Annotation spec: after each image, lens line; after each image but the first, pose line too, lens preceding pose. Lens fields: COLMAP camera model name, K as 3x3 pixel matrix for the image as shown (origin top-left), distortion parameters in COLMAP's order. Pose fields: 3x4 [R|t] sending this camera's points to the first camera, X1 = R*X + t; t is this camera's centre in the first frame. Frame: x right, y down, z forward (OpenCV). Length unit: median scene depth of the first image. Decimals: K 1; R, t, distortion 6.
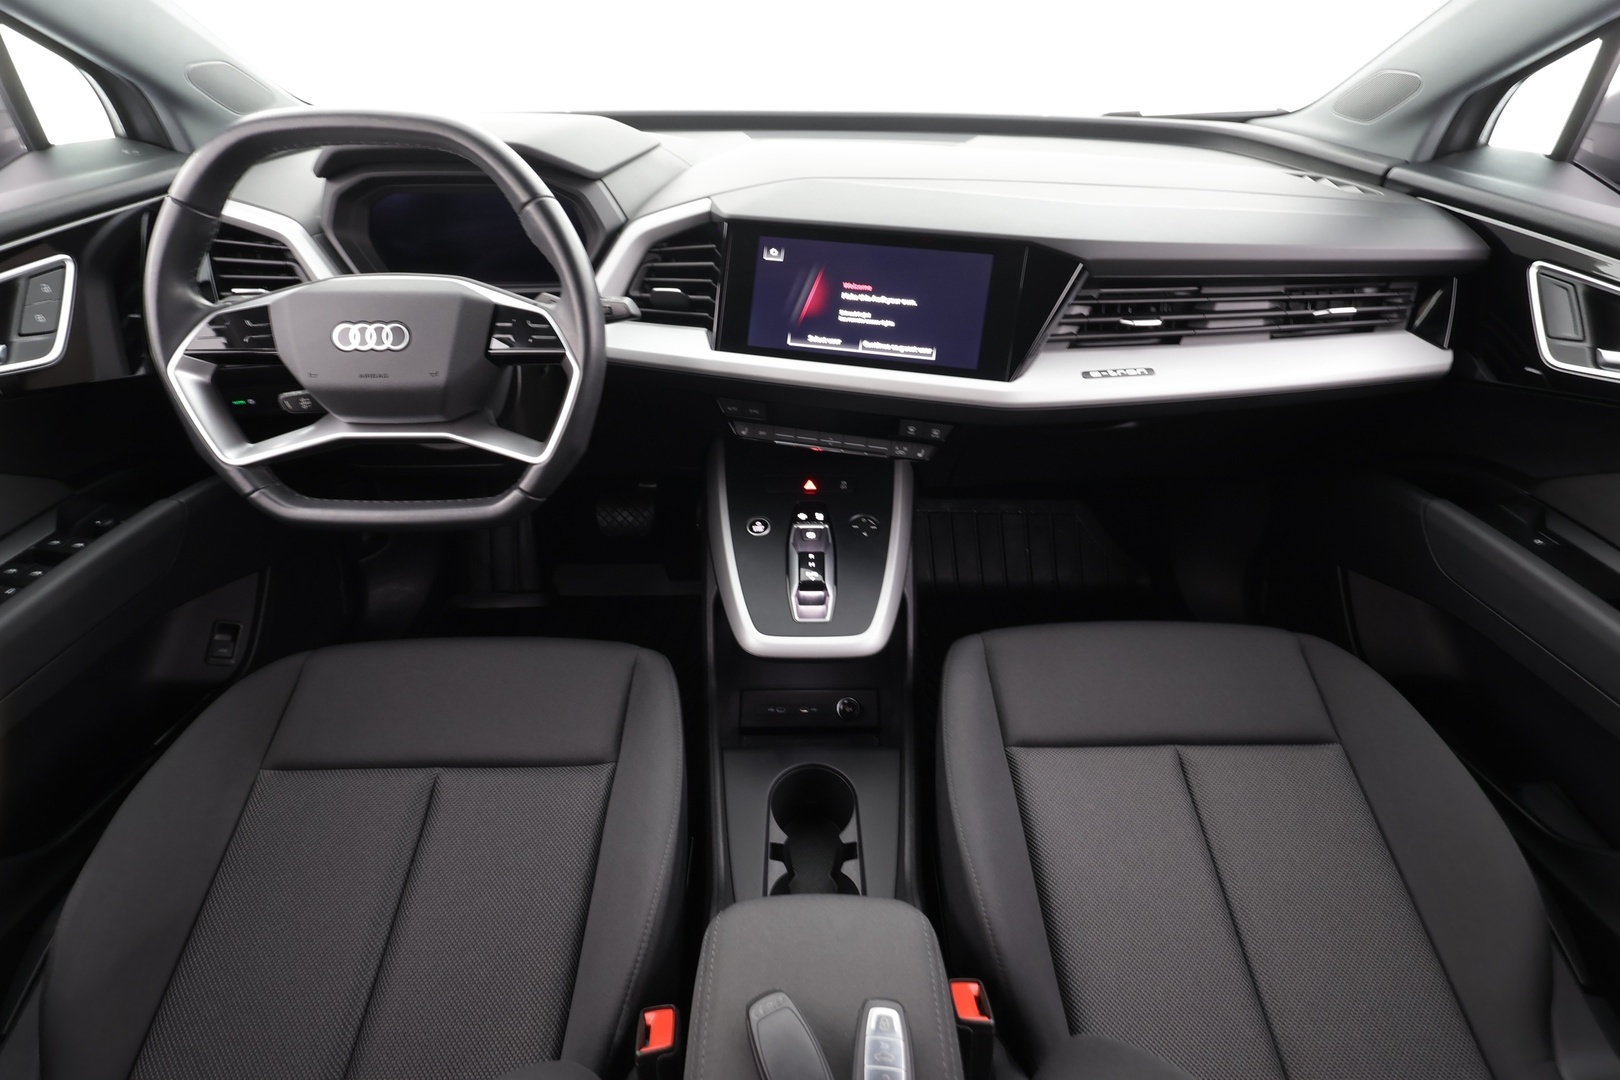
lens RADIAL K [[756.0, 0, 804.3], [0, 756.0, 535.1], [0, 0, 1]] dist [-0.001929, 0.004876]
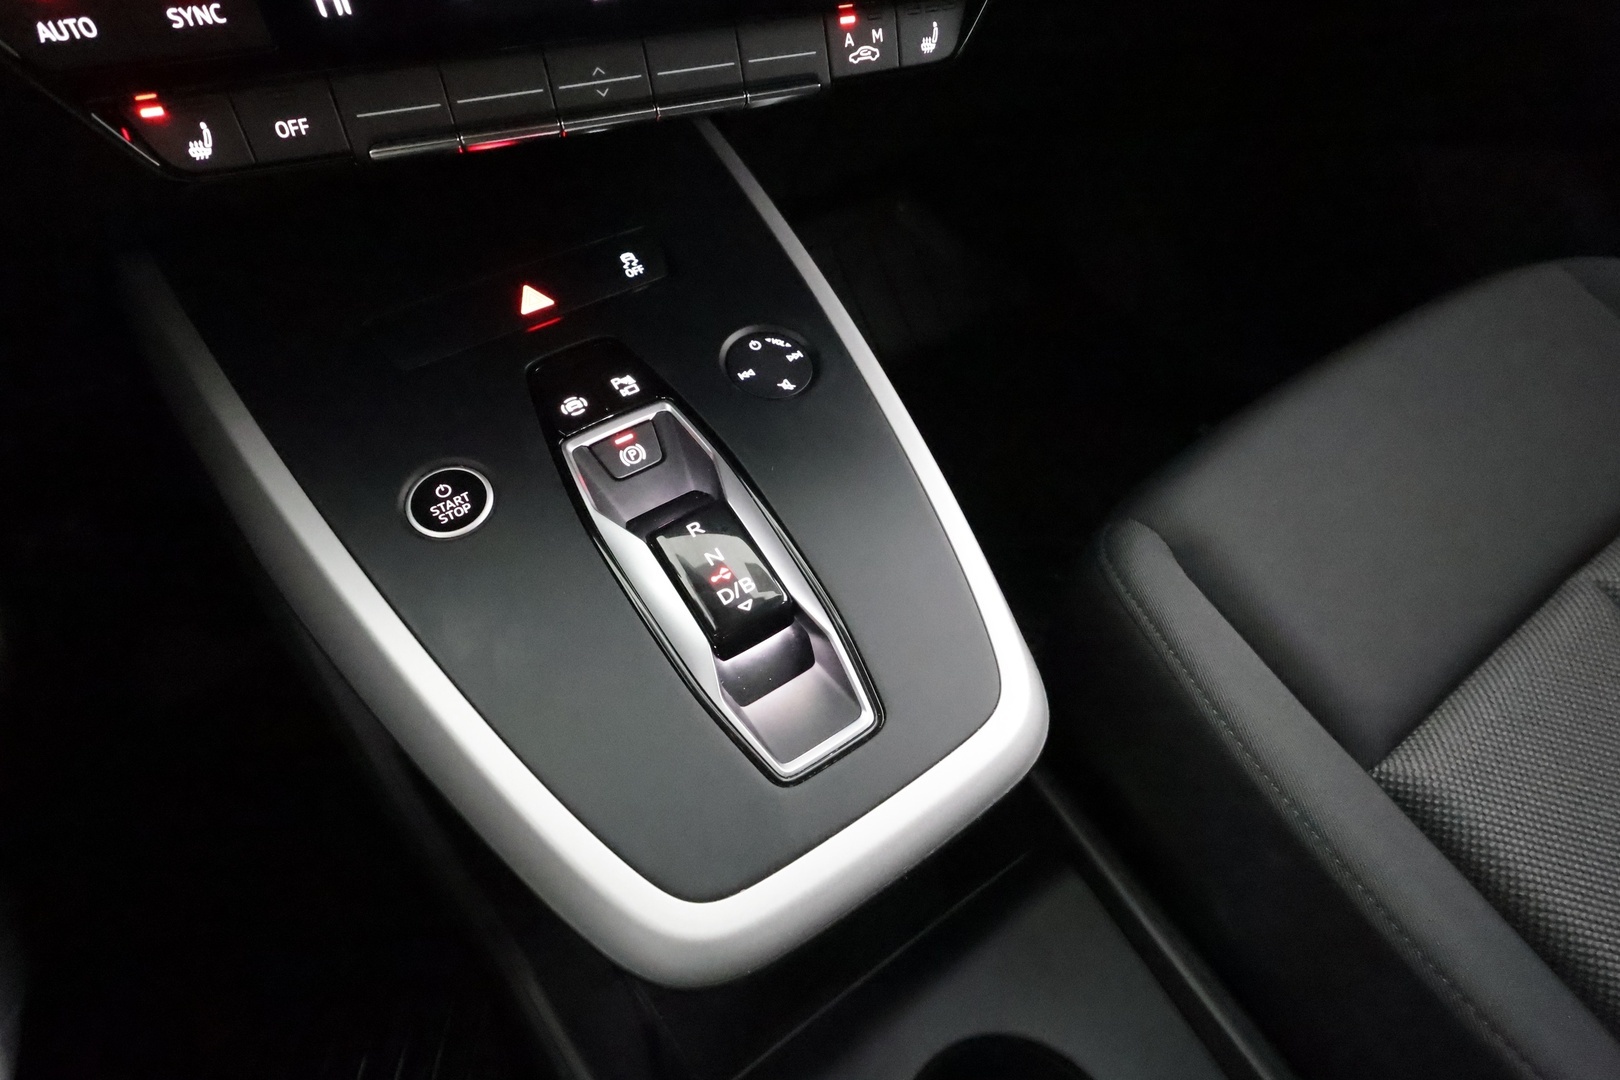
lens RADIAL K [[865.5, 0, 816.0], [0, 865.5, 540.1], [0, 0, 1]] dist [0.001979, 0.000232]
pose [[0.830378, -0.432617, 0.351162, -0.075200], [0.334777, 0.891151, 0.306227, -0.057396], [-0.445417, -0.136724, 0.884822, 0.742276]]
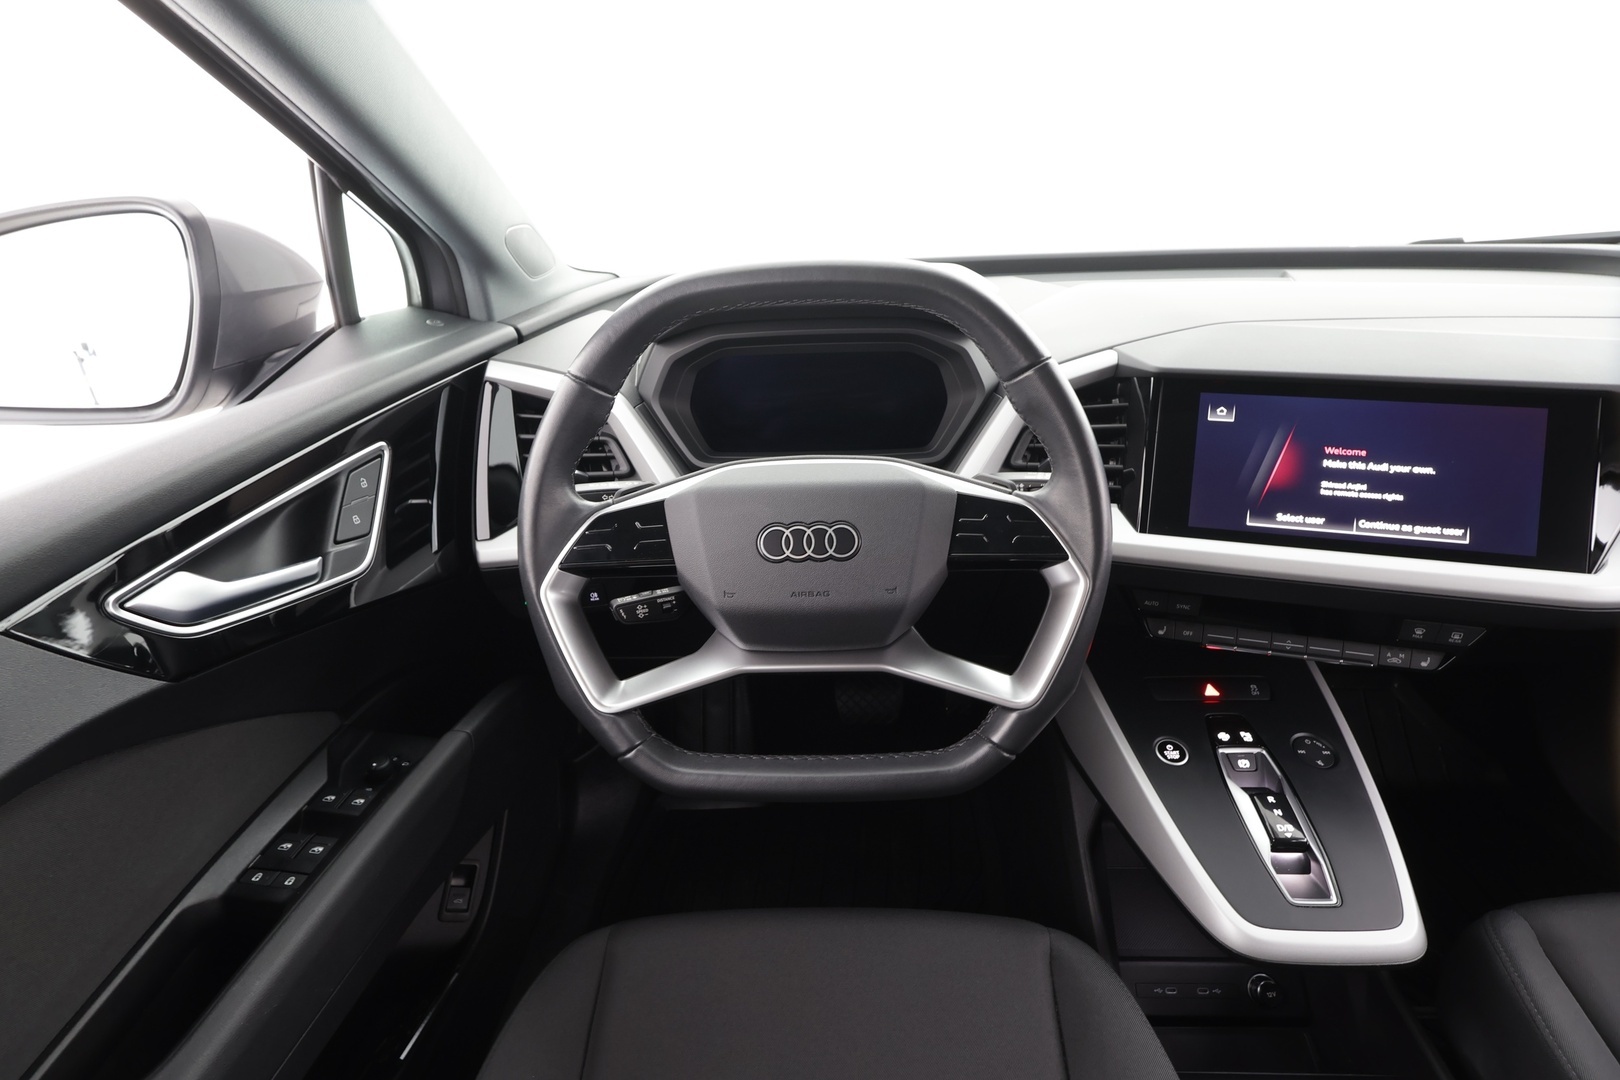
lens RADIAL K [[756.0, 0, 812.6], [0, 756.0, 537.7], [0, 0, 1]] dist [-0.001929, 0.004876]
pose [[0.998215, -0.018057, -0.056920, -0.425757], [0.008599, 0.986717, -0.162222, -0.117945], [0.059093, 0.161443, 0.985111, 0.212704]]
